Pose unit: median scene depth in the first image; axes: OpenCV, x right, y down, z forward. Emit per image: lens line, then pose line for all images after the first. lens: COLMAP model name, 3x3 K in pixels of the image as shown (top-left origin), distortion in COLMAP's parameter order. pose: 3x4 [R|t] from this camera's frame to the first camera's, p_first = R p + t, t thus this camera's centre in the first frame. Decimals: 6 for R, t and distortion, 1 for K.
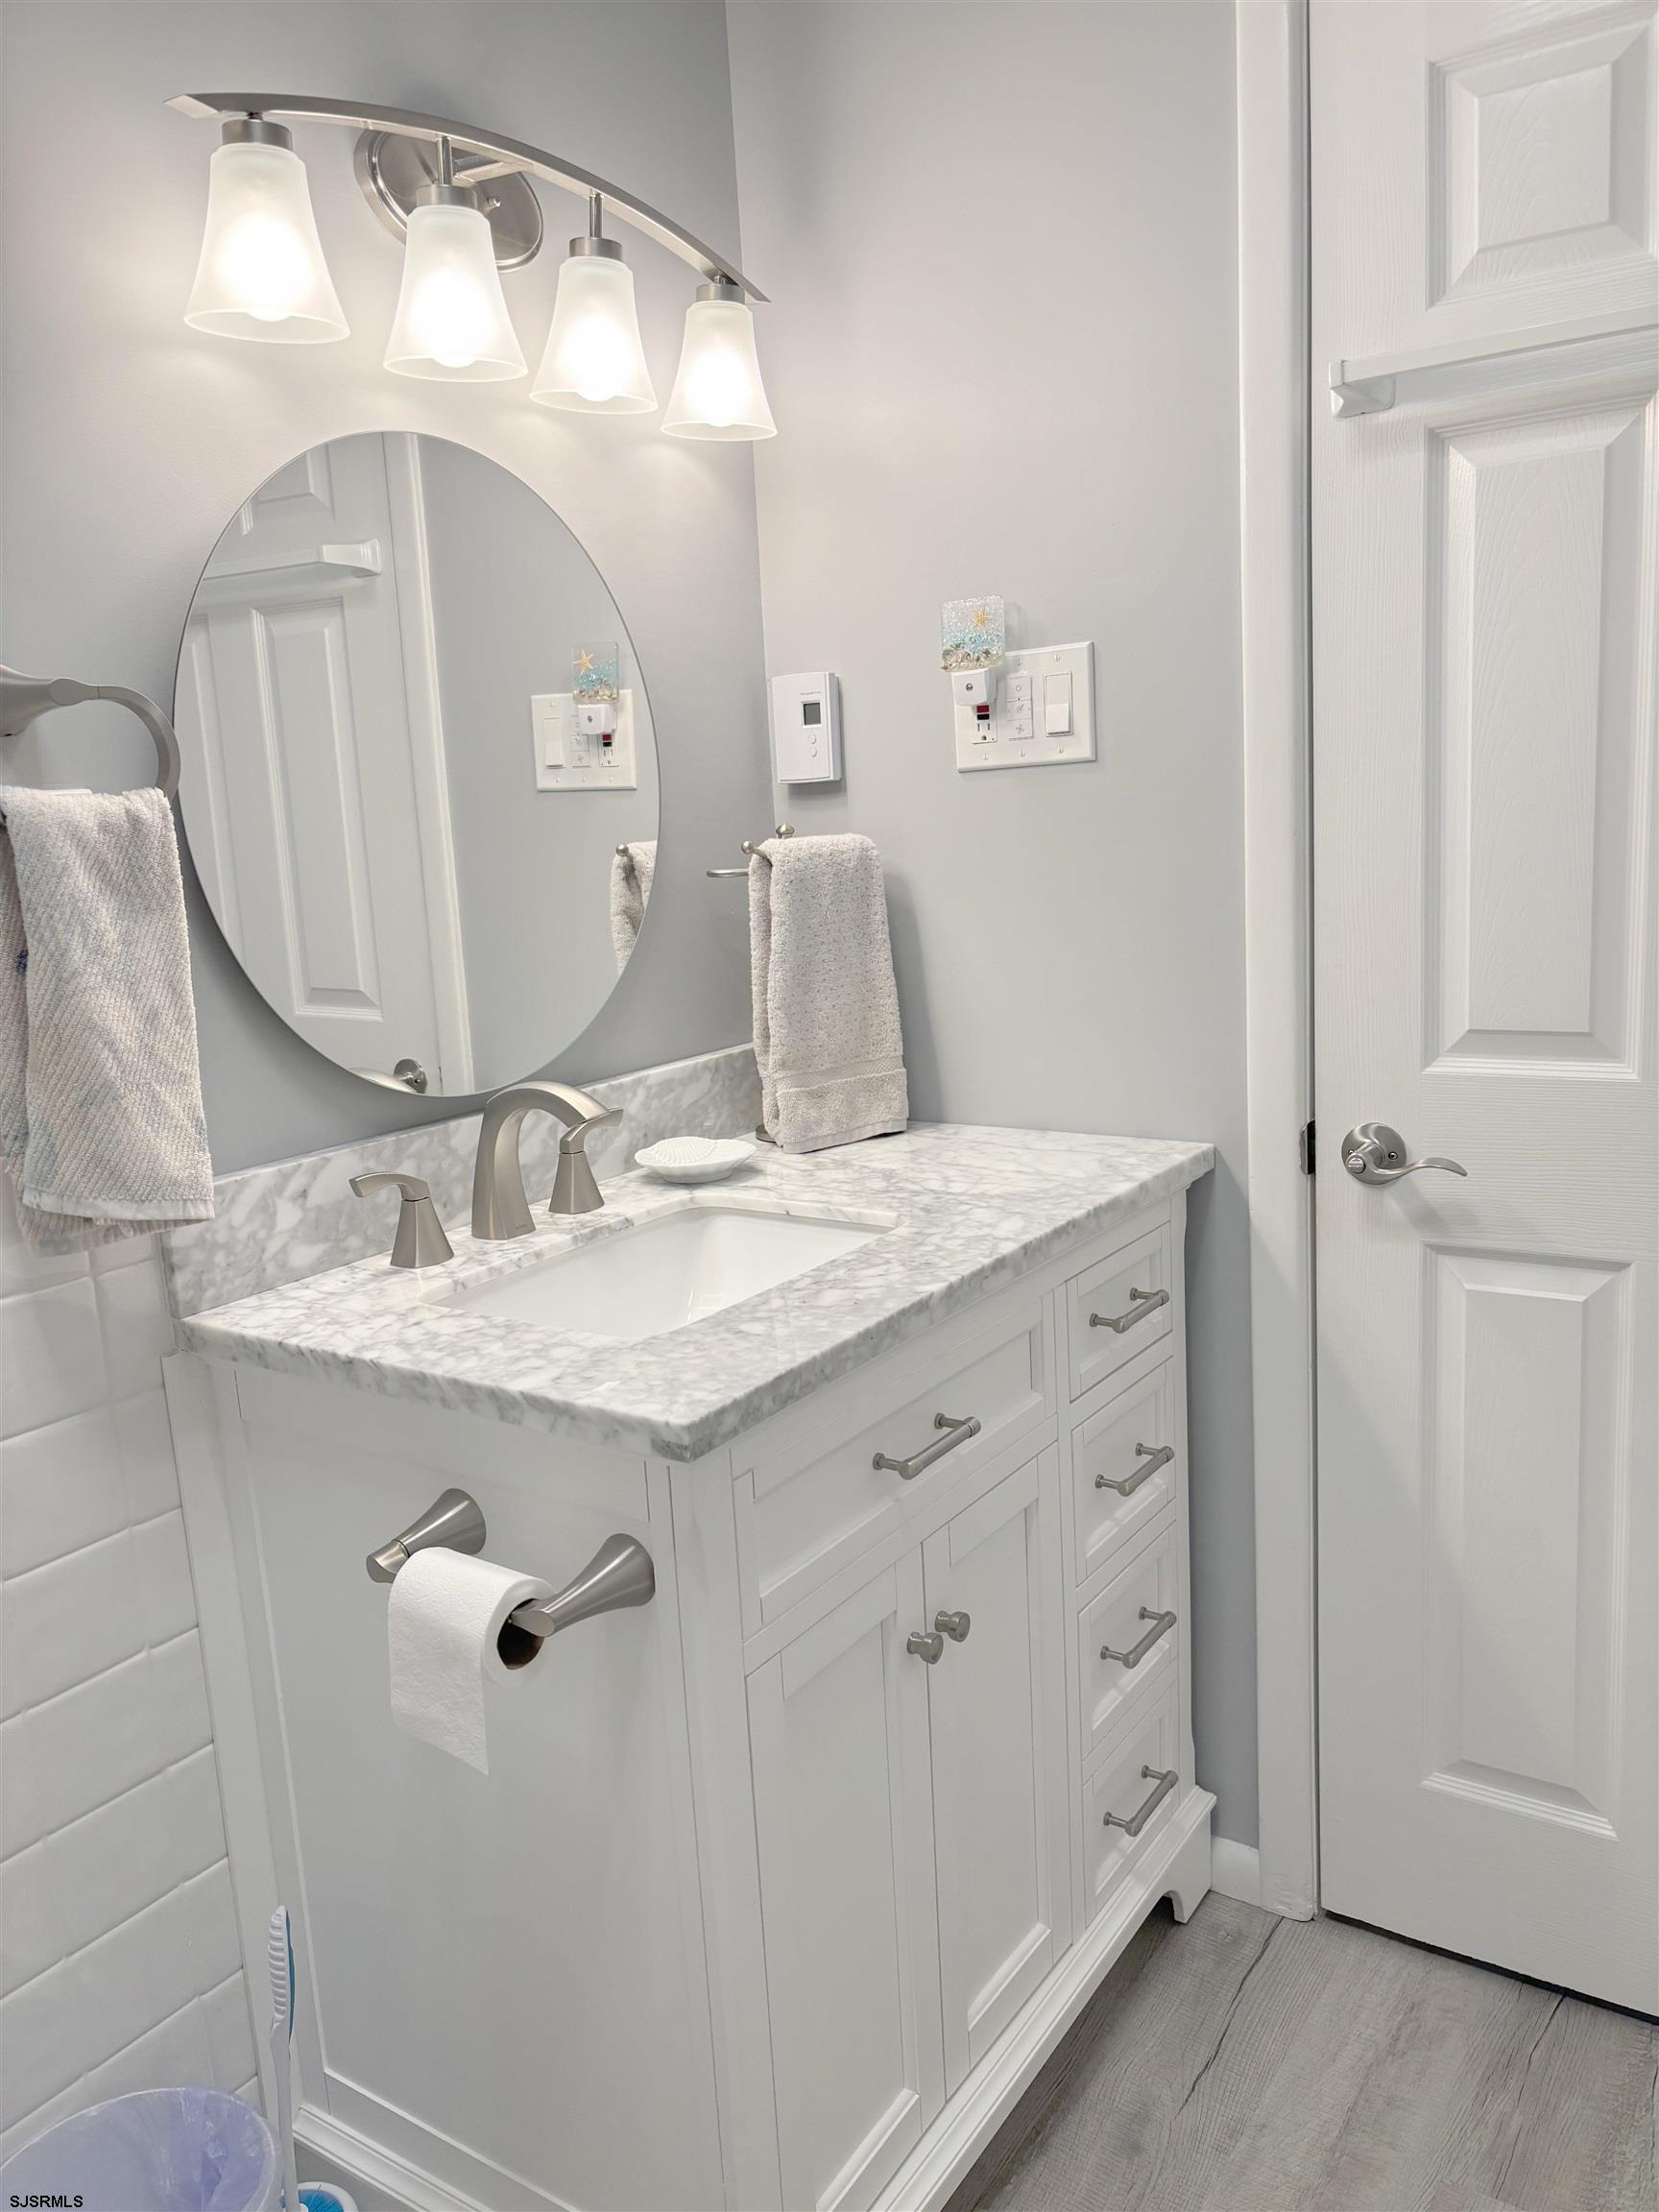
lens RADIAL K [[1702.5, 0, 829.5], [0, 1702.5, 1106.0], [0, 0, 1]] dist [0.138904, -0.187293]
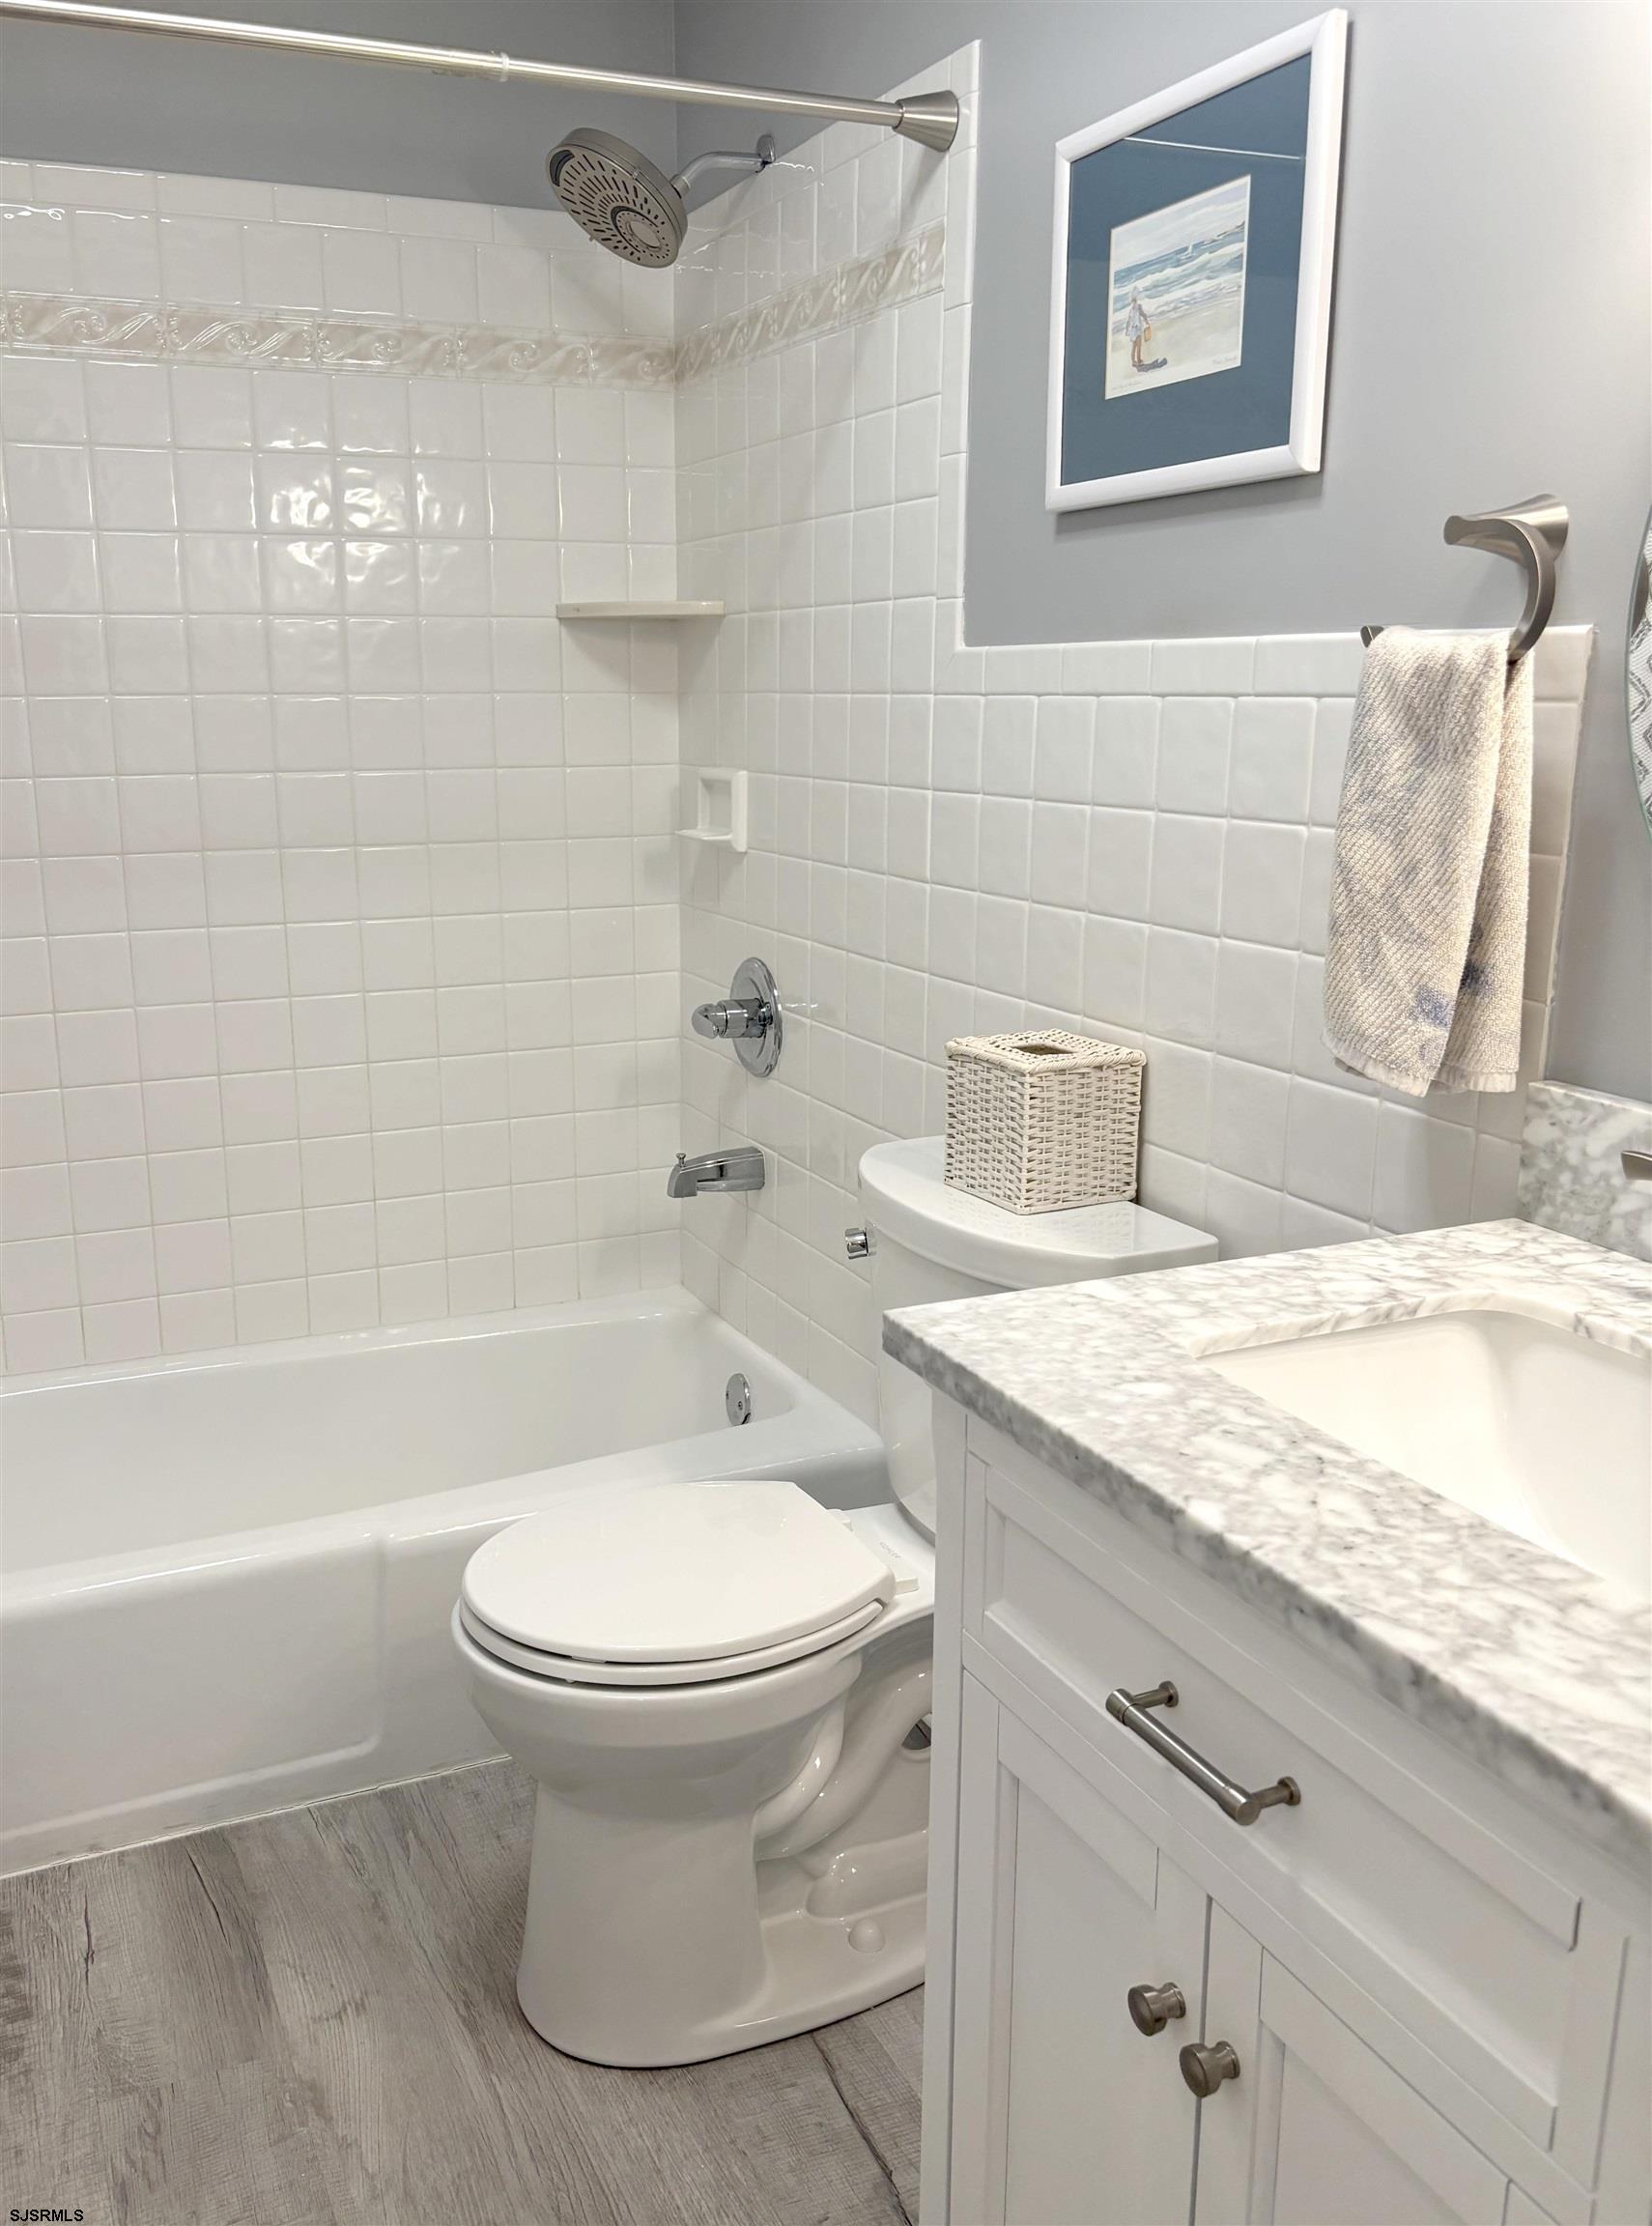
lens RADIAL K [[1889.7, 0, 718.4], [0, 1889.7, 1102.5], [0, 0, 1]] dist [0.064623, -0.114515]
pose [[-0.550499, 0.239443, -0.799761, 0.638839], [-0.120347, 0.925219, 0.359842, -0.241671], [0.826116, 0.294342, -0.480516, 1.109076]]
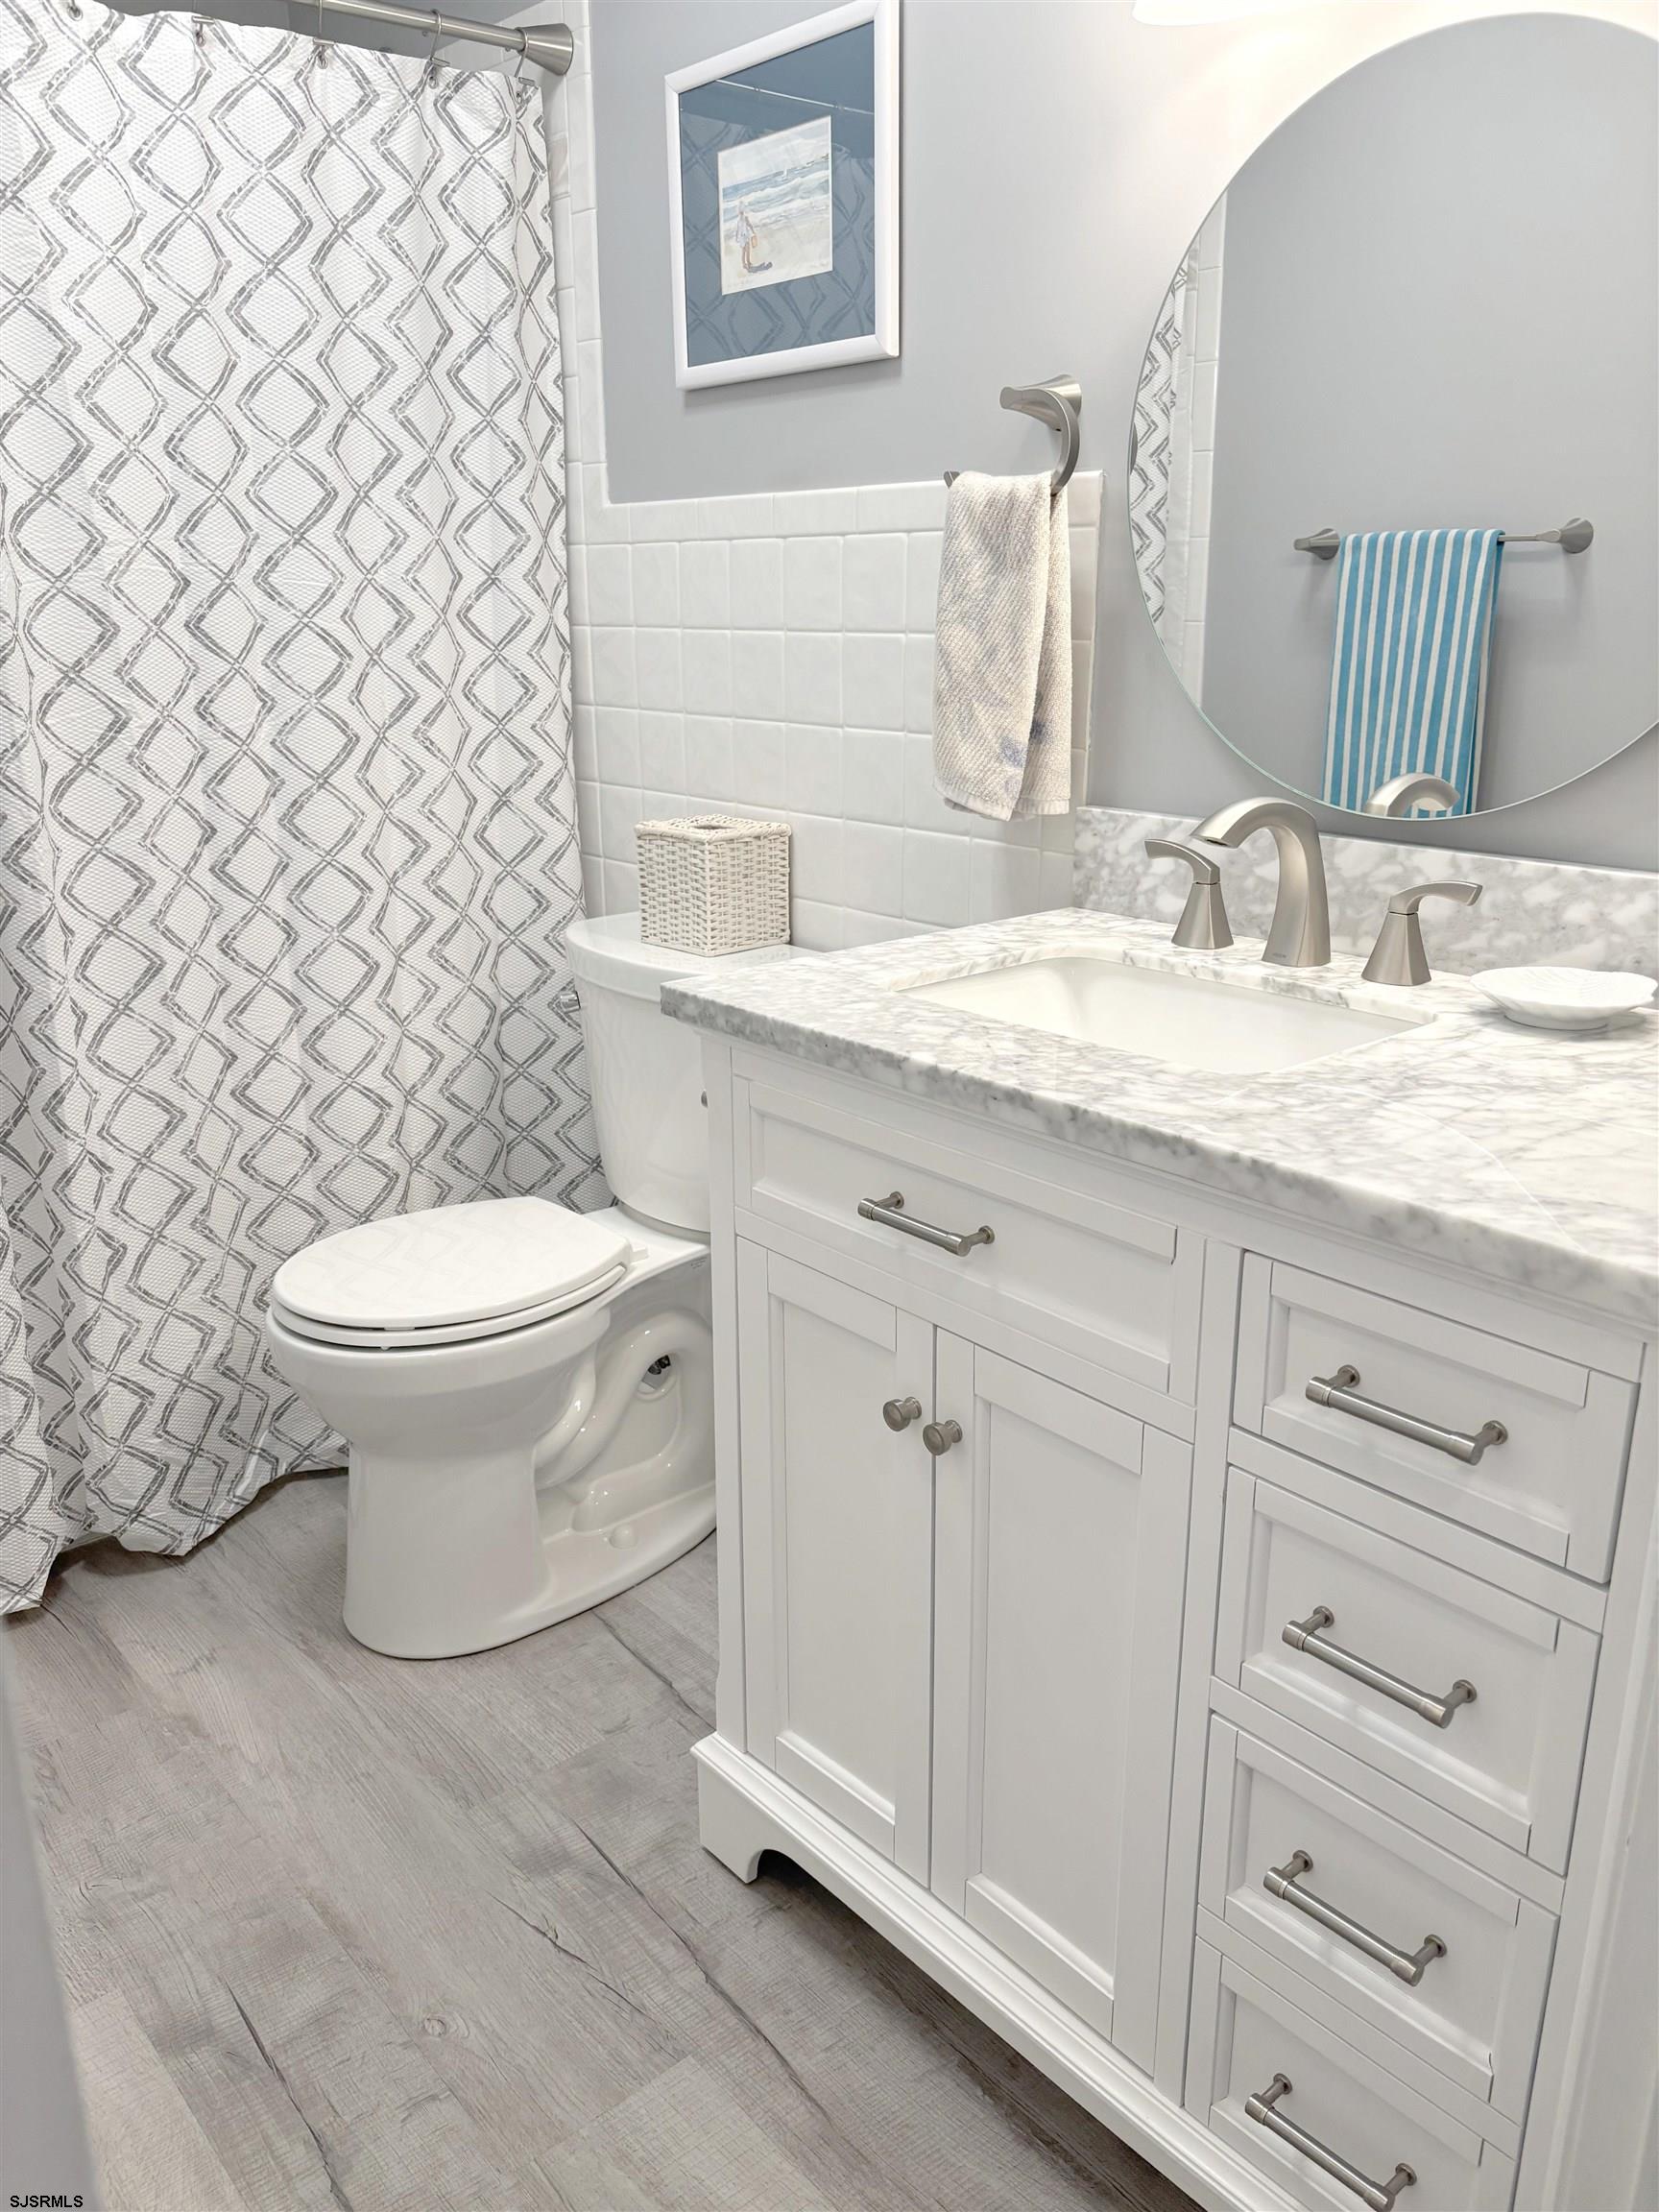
lens RADIAL K [[1708.8, 0, 829.5], [0, 1708.8, 1106.0], [0, 0, 1]] dist [0.049482, -0.051972]
pose [[-0.273672, 0.332222, -0.902625, 0.861613], [-0.156315, 0.910613, 0.382556, -0.197938], [0.949036, 0.245788, -0.197278, 1.107328]]
